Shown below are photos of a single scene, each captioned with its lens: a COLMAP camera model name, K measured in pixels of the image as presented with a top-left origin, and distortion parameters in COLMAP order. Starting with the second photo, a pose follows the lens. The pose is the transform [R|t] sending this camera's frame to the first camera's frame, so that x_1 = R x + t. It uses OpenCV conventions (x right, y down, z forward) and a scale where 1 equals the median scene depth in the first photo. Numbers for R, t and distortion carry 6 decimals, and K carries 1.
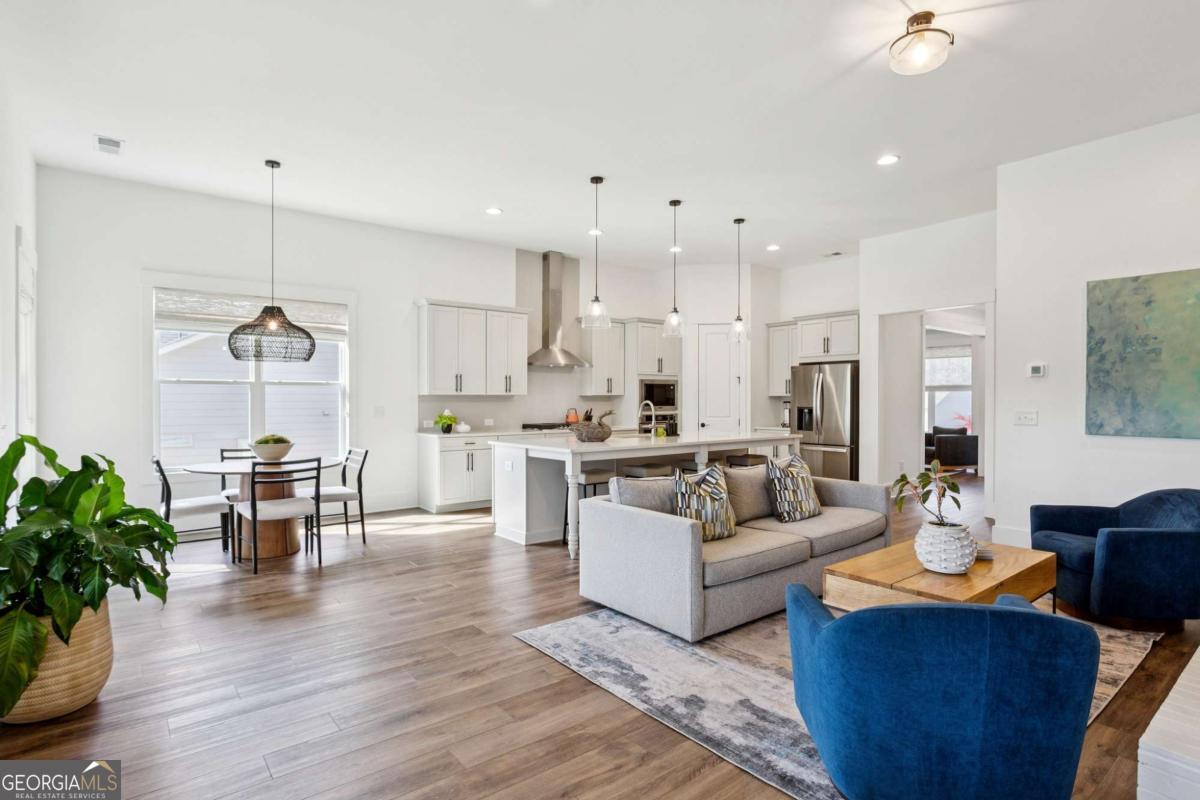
lens RADIAL K [[603.7, 0, 578.8], [0, 603.7, 404.3], [0, 0, 1]] dist [-0.010891, 0.002436]
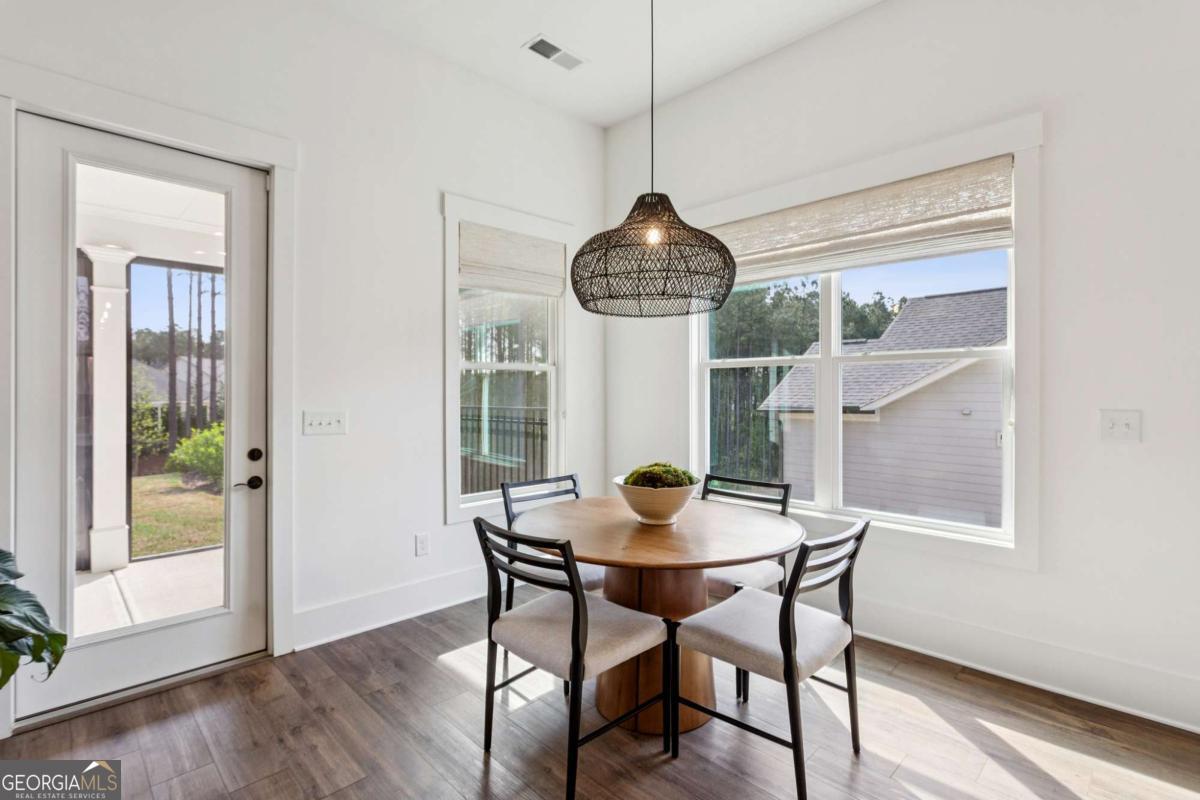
lens RADIAL K [[576.2, 0, 601.0], [0, 576.2, 393.1], [0, 0, 1]] dist [-0.005792, 0.005411]
pose [[0.139997, 0.005248, -0.990138, -0.072915], [-0.005797, 0.999973, 0.004481, -0.008690], [0.990135, 0.005112, 0.140024, 1.090353]]
